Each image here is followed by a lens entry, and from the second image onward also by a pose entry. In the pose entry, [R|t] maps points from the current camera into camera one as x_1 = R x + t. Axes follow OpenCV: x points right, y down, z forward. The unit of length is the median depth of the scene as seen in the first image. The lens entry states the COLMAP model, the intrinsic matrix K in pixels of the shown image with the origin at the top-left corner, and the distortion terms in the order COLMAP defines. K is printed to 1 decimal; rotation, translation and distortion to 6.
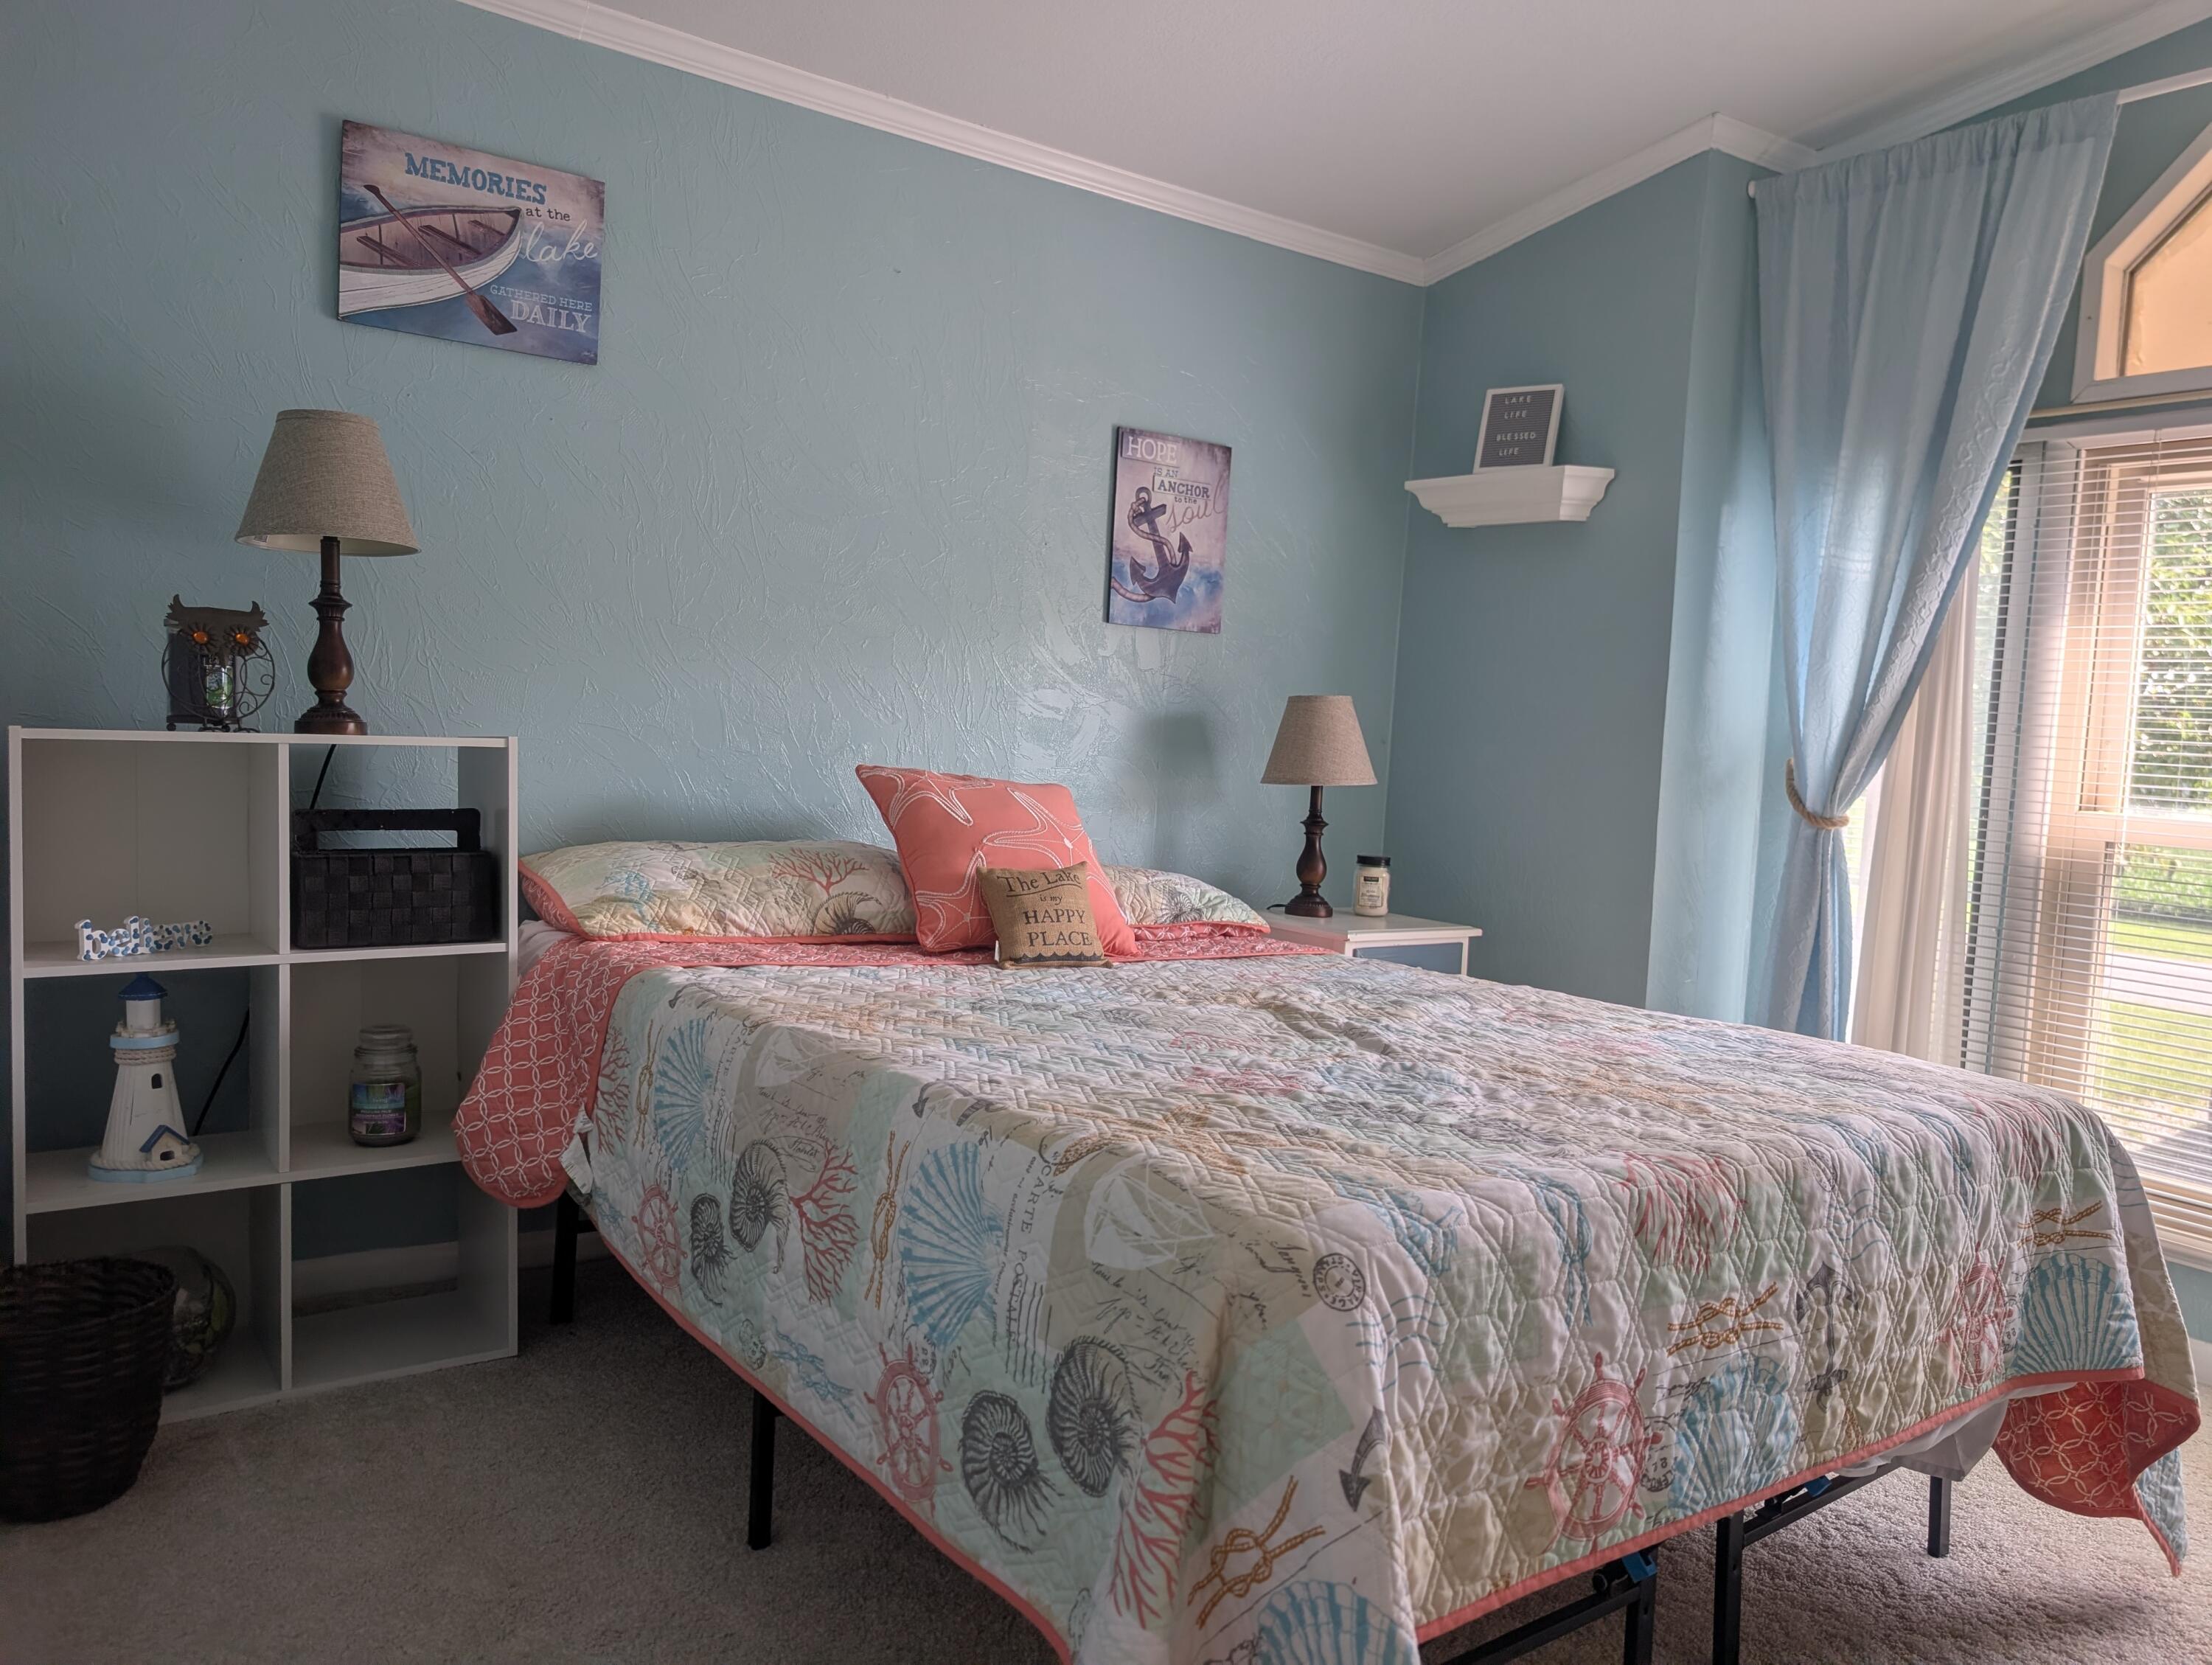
lens RADIAL K [[1593.1, 0, 1090.2], [0, 1593.1, 819.9], [0, 0, 1]] dist [0.028058, -0.031940]
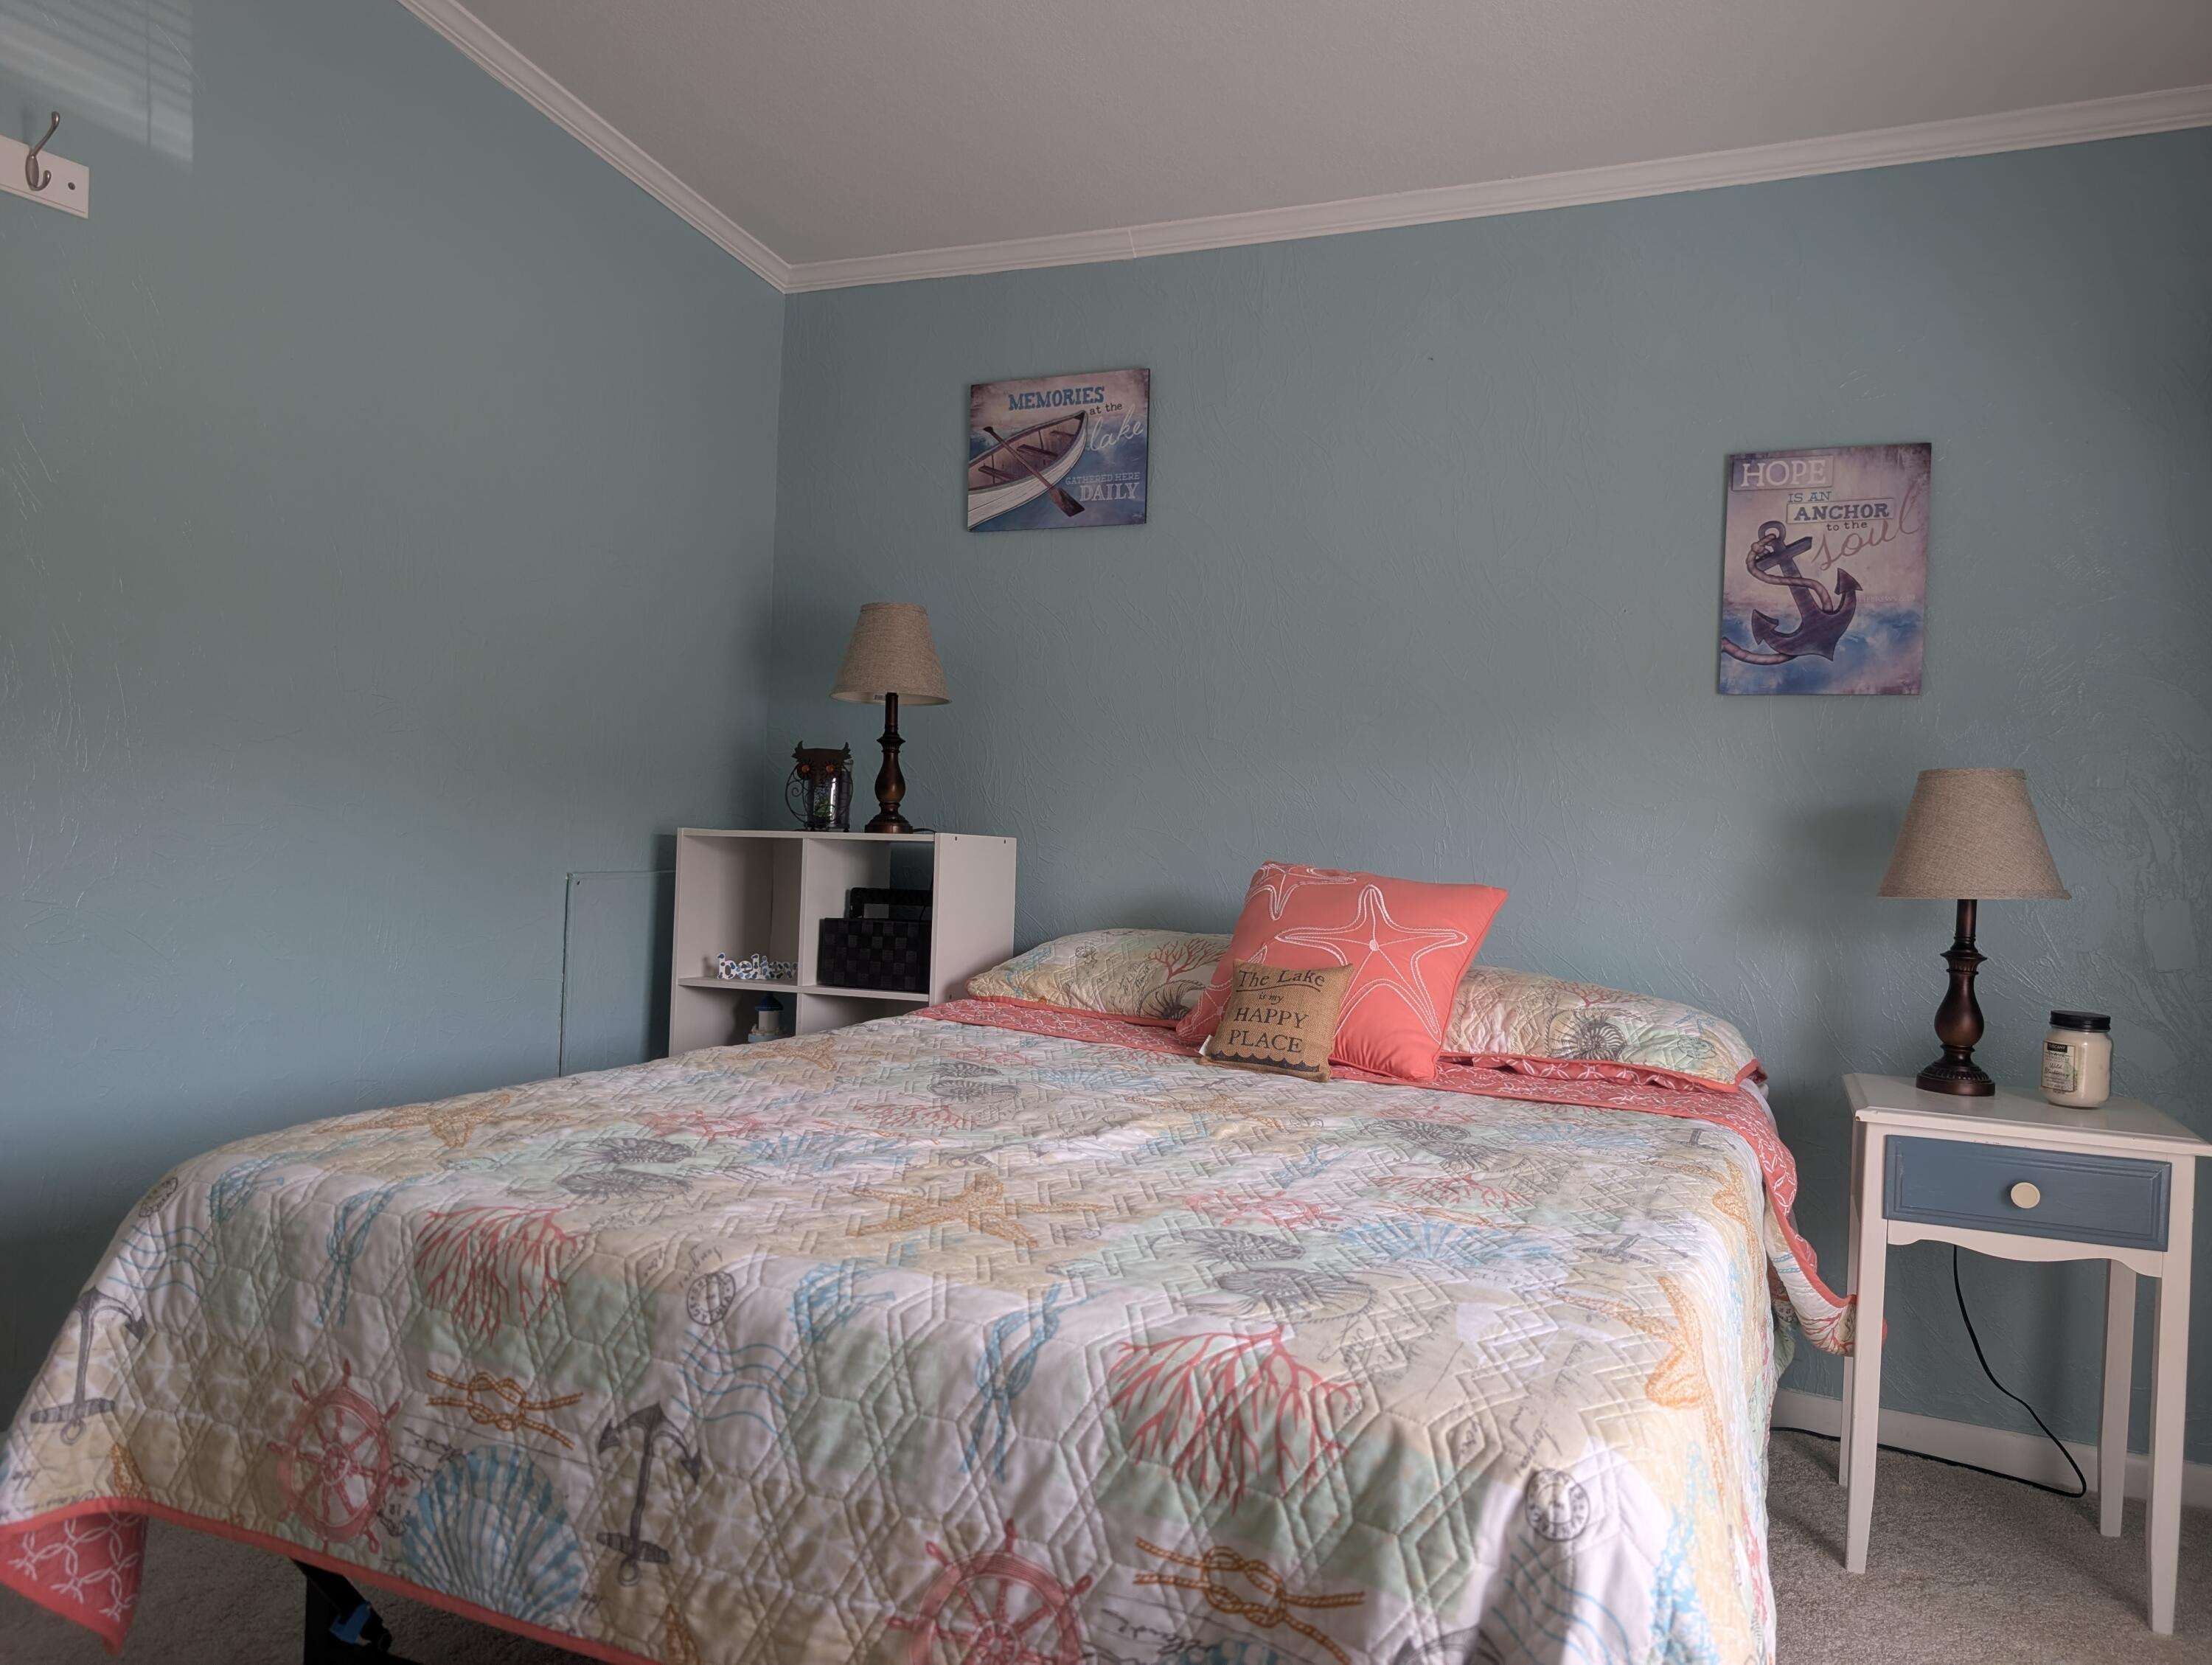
lens RADIAL K [[1593.1, 0, 1095.5], [0, 1593.1, 830.8], [0, 0, 1]] dist [0.028058, -0.031940]
pose [[0.497737, -0.023640, -0.867006, 0.726743], [-0.056008, 0.996666, -0.059328, 0.013153], [0.865518, 0.078089, 0.494754, 0.436391]]
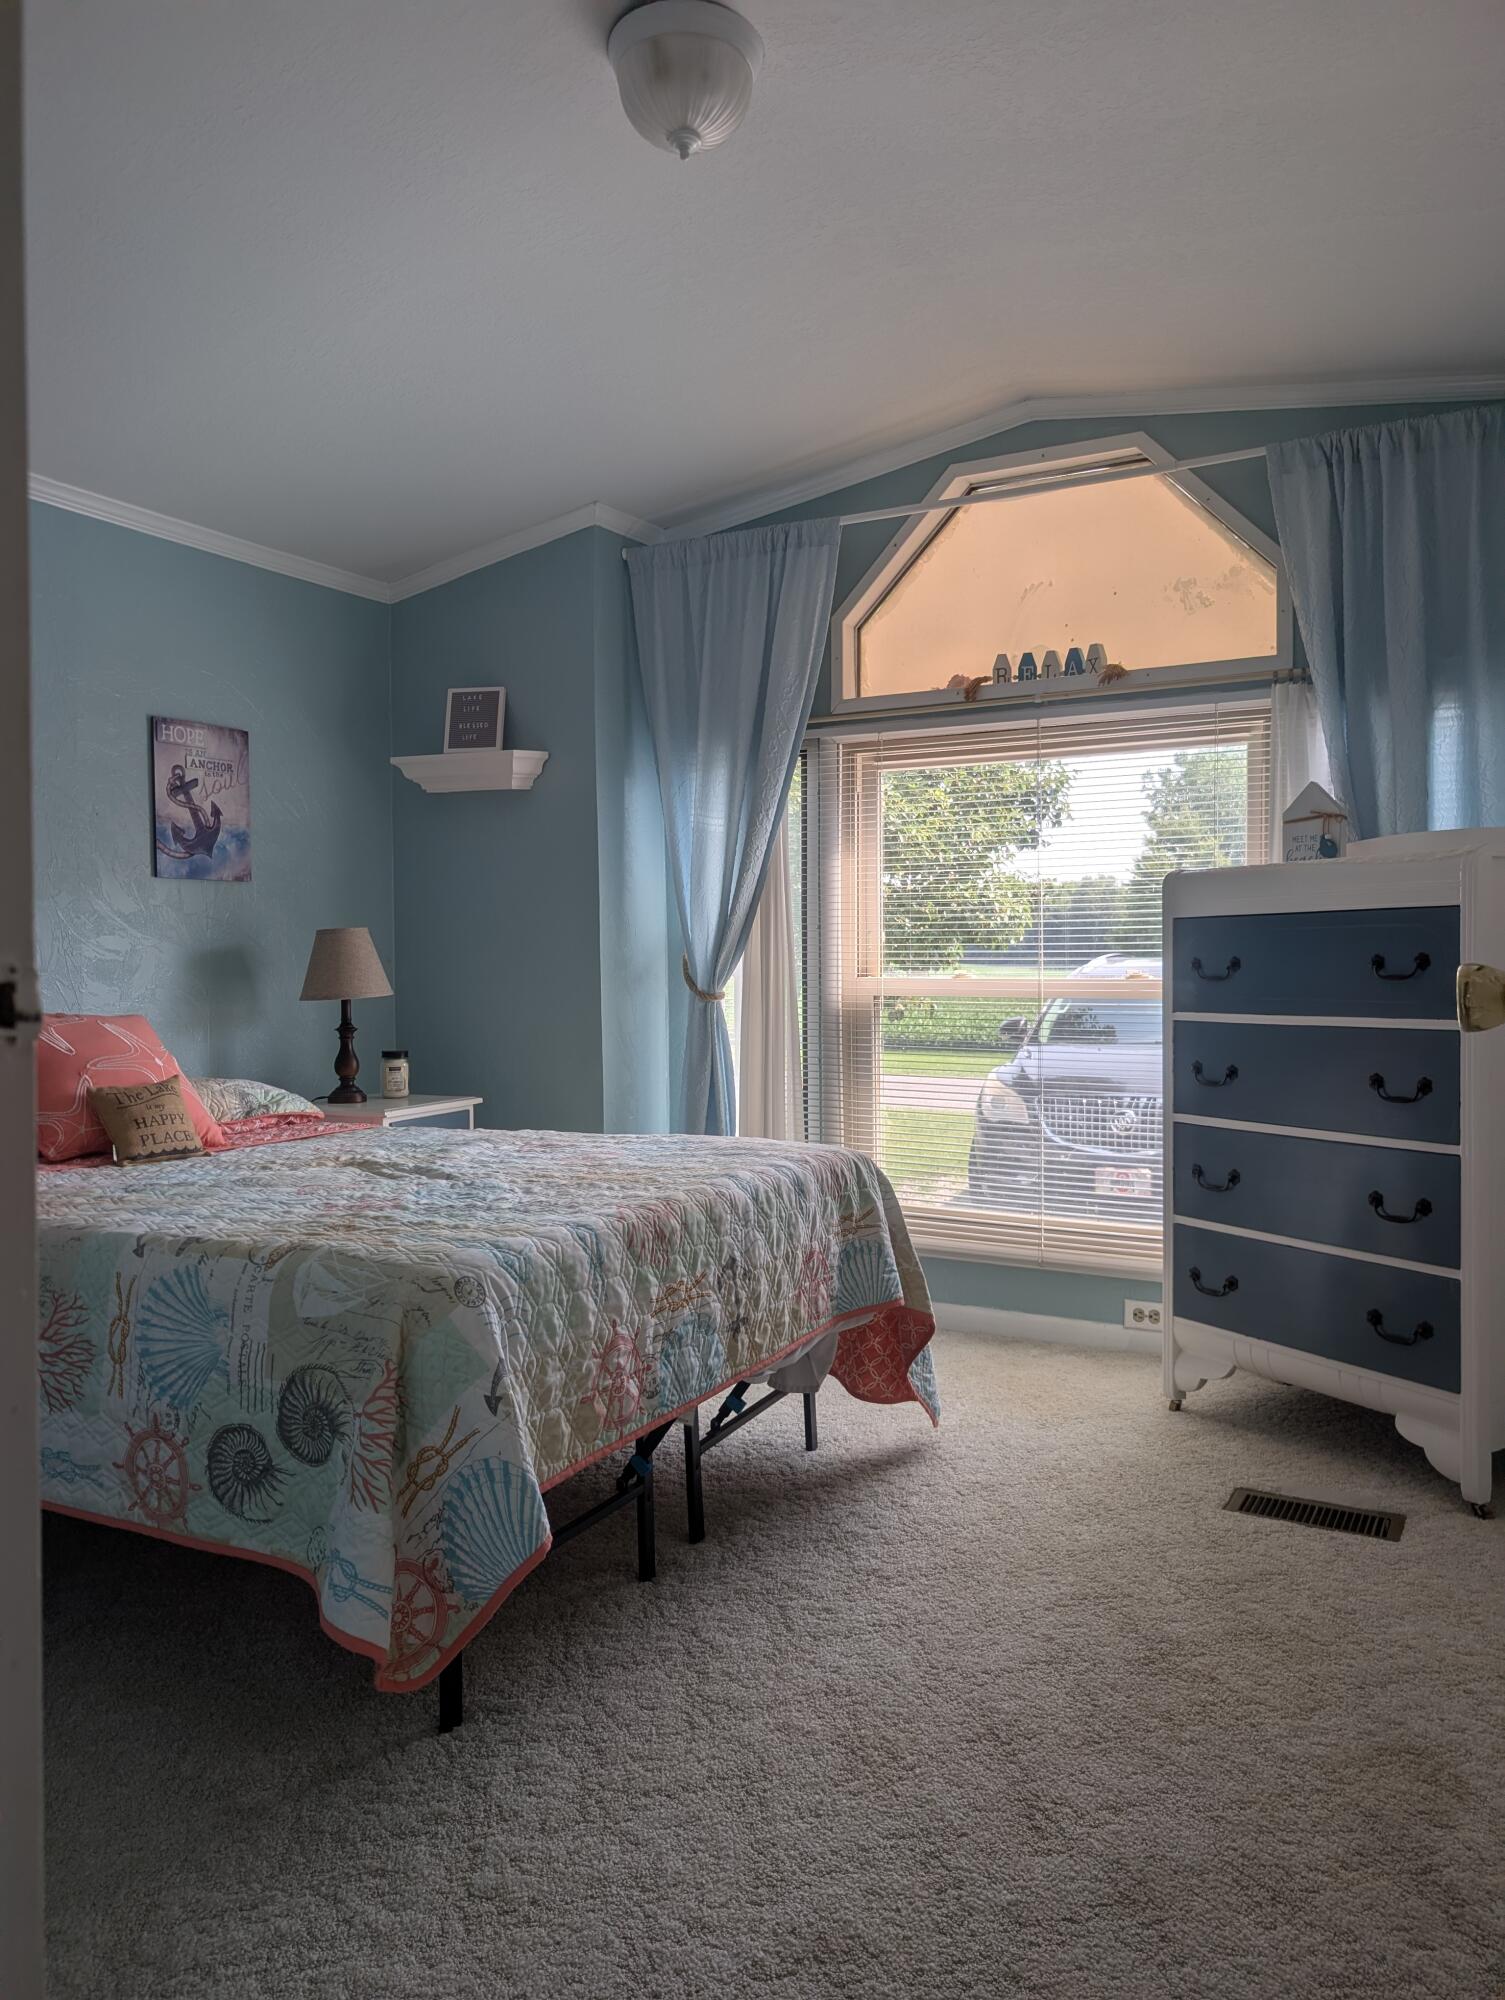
lens RADIAL K [[1436.8, 0, 756.2], [0, 1436.8, 993.6], [0, 0, 1]] dist [0.008394, -0.004683]
pose [[0.891813, -0.076375, 0.445911, -0.099252], [0.084730, 0.996403, 0.001205, 0.000156], [-0.444399, 0.036708, 0.895077, -0.218666]]
